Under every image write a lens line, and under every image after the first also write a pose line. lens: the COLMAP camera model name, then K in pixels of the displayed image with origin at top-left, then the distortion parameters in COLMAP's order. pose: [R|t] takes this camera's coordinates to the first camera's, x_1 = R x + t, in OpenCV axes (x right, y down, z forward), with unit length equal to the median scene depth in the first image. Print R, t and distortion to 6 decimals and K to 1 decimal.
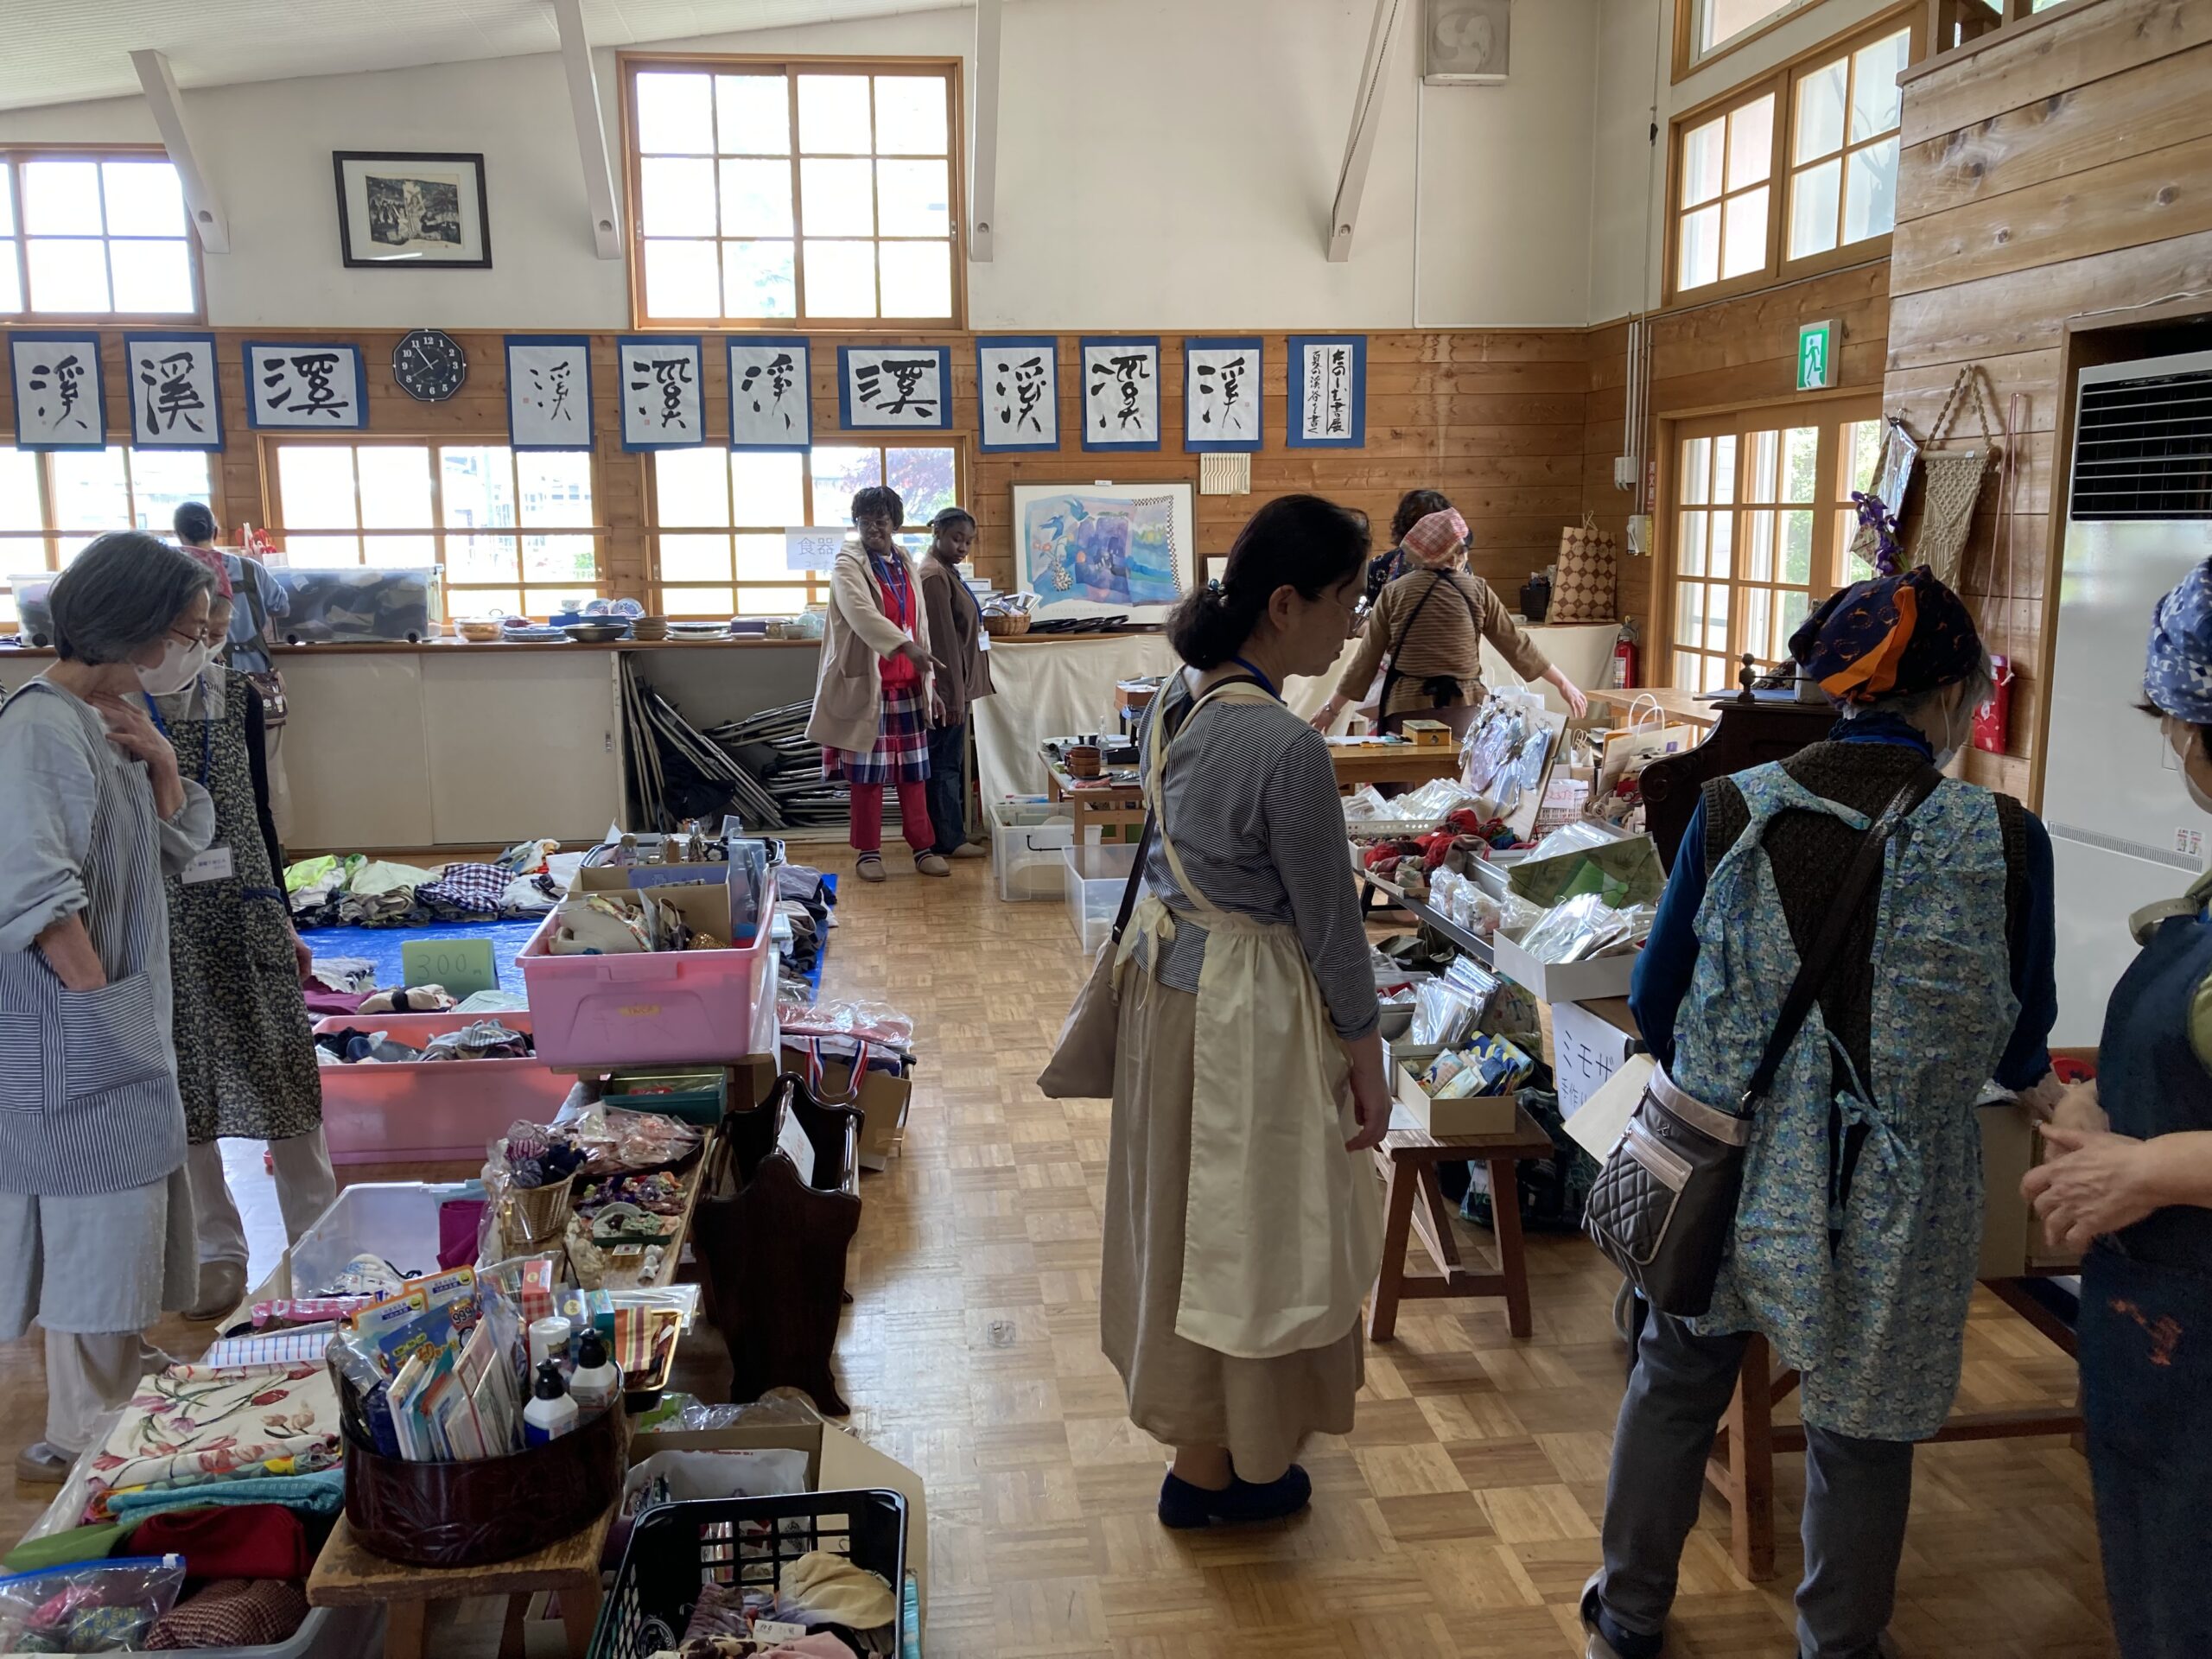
lens RADIAL K [[1823.8, 0, 1081.4], [0, 1823.8, 799.6], [0, 0, 1]] dist [0.055662, -0.063207]
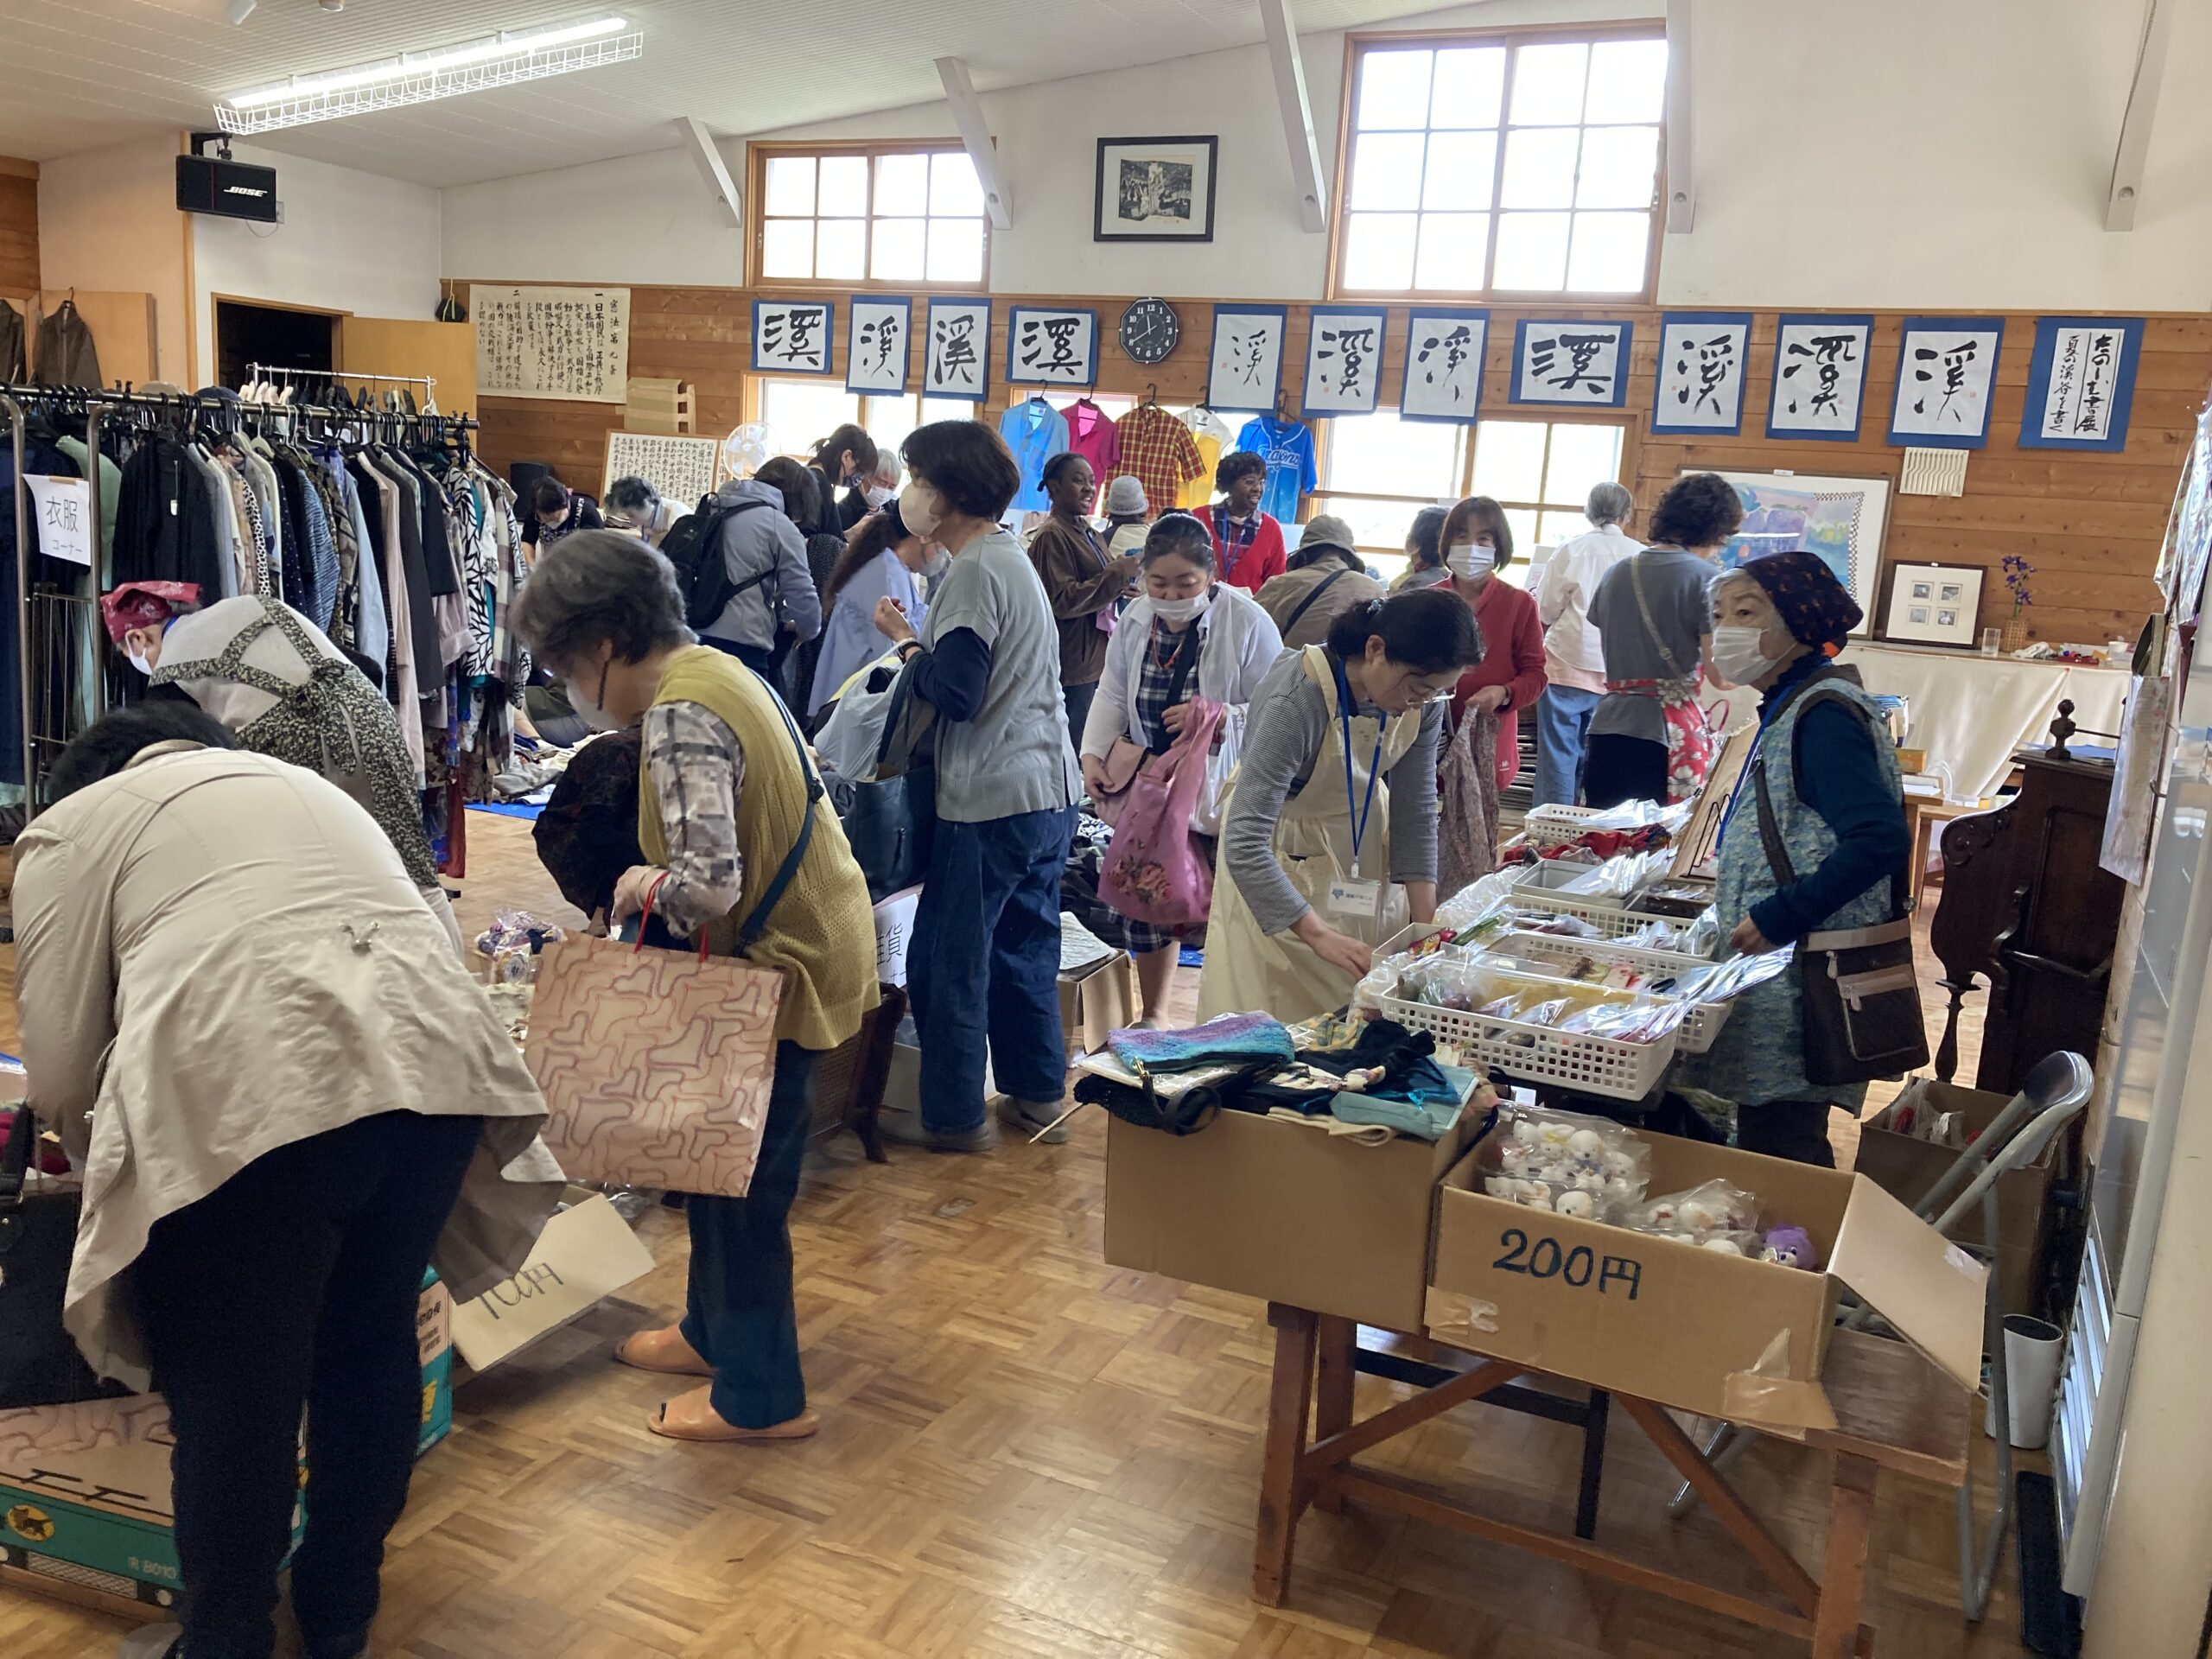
lens RADIAL K [[1823.8, 0, 1109.9], [0, 1823.8, 812.5], [0, 0, 1]] dist [0.055662, -0.063207]
pose [[0.855960, 0.154946, -0.493279, 0.206824], [-0.150022, 0.987426, 0.049840, -0.000463], [0.494799, 0.031341, 0.868442, 0.036679]]
